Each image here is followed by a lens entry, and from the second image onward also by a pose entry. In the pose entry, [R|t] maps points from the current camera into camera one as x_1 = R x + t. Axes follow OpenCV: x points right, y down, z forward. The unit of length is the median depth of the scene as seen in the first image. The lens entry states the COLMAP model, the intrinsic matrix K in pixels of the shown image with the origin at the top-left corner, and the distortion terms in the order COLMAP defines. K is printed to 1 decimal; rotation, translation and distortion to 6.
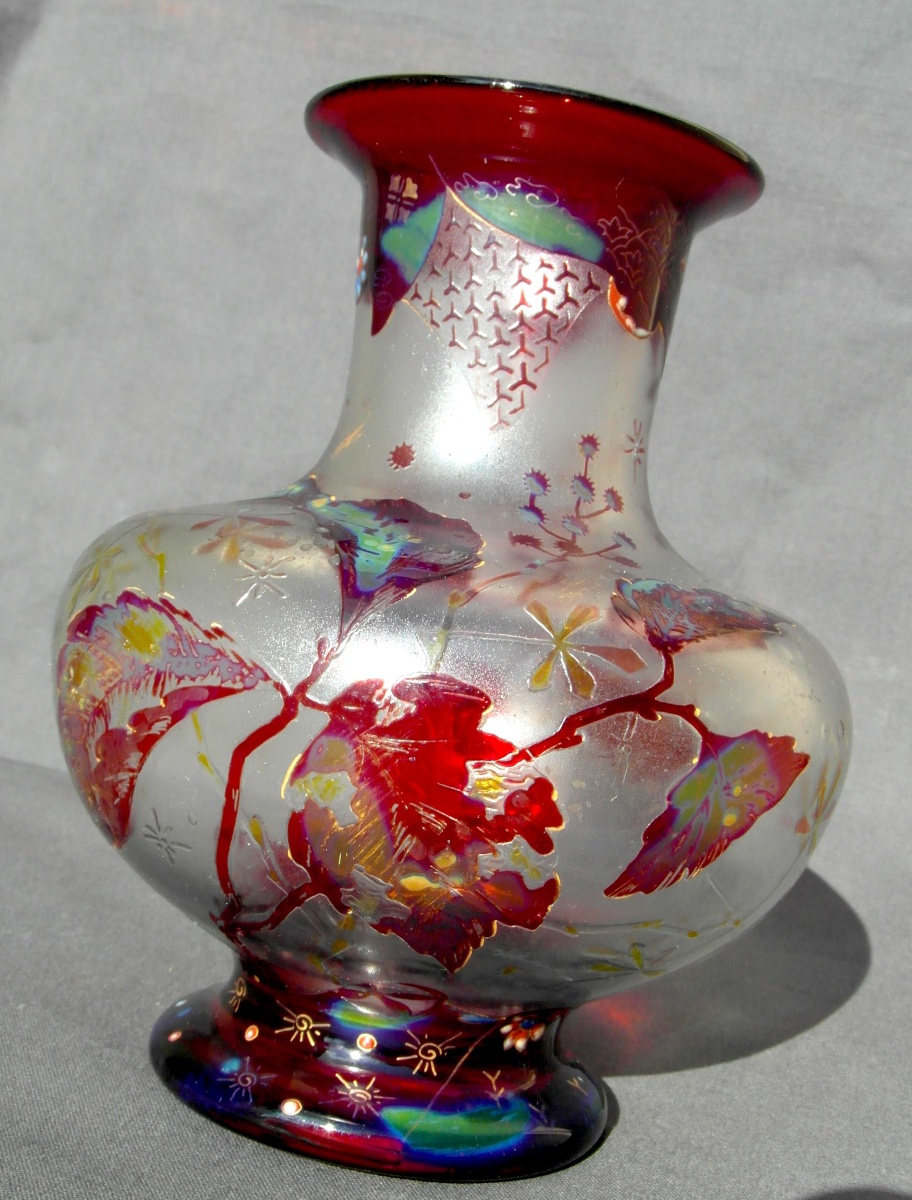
lens RADIAL K [[1570.9, 0, 451.7], [0, 1570.9, 644.7], [0, 0, 1]] dist [-0.027420, -0.000205]
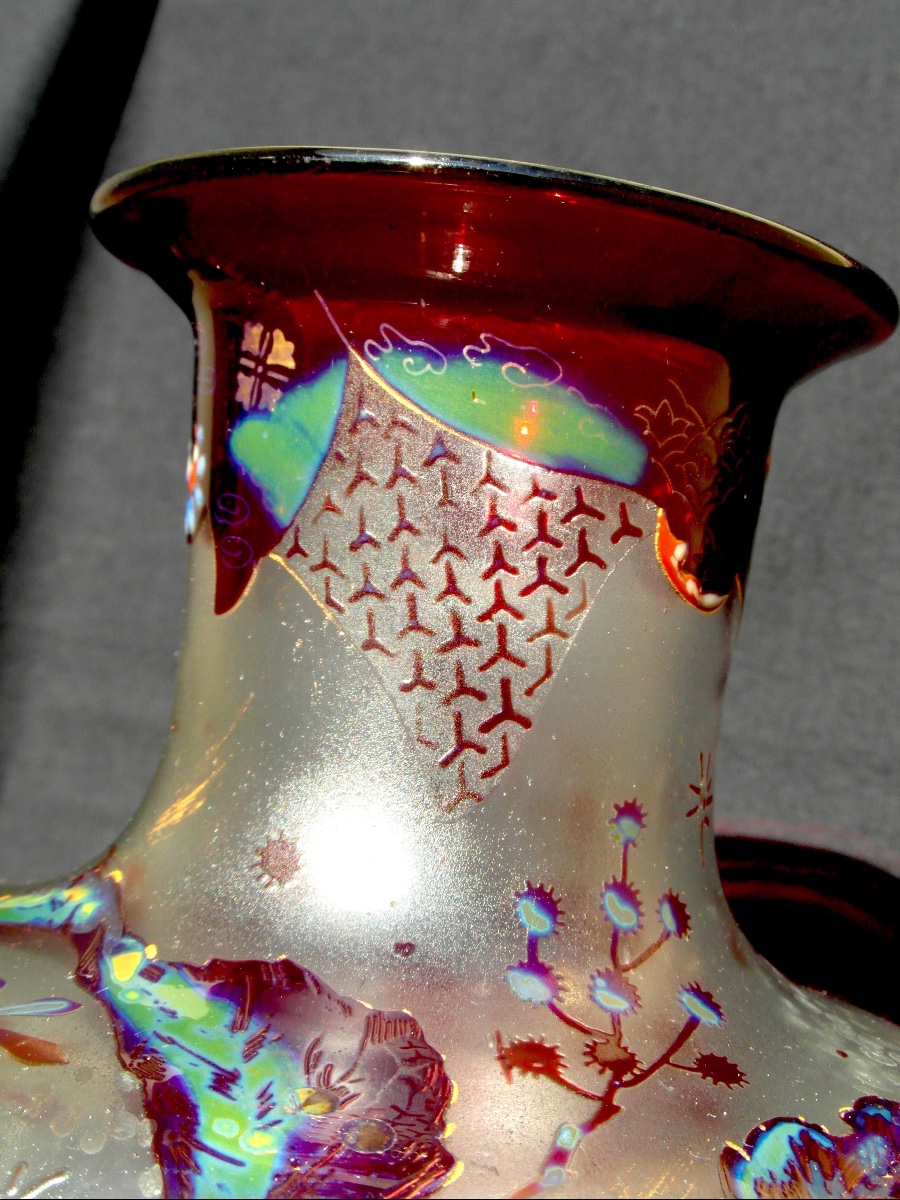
lens RADIAL K [[1702.7, 0, 450.0], [0, 1702.7, 600.0], [0, 0, 1]] dist [-0.222441, -0.002341]
pose [[0.996649, -0.026452, 0.077405, -0.016273], [0.030492, 0.998208, -0.051491, -0.178220], [-0.075904, 0.053679, 0.995669, 0.433917]]
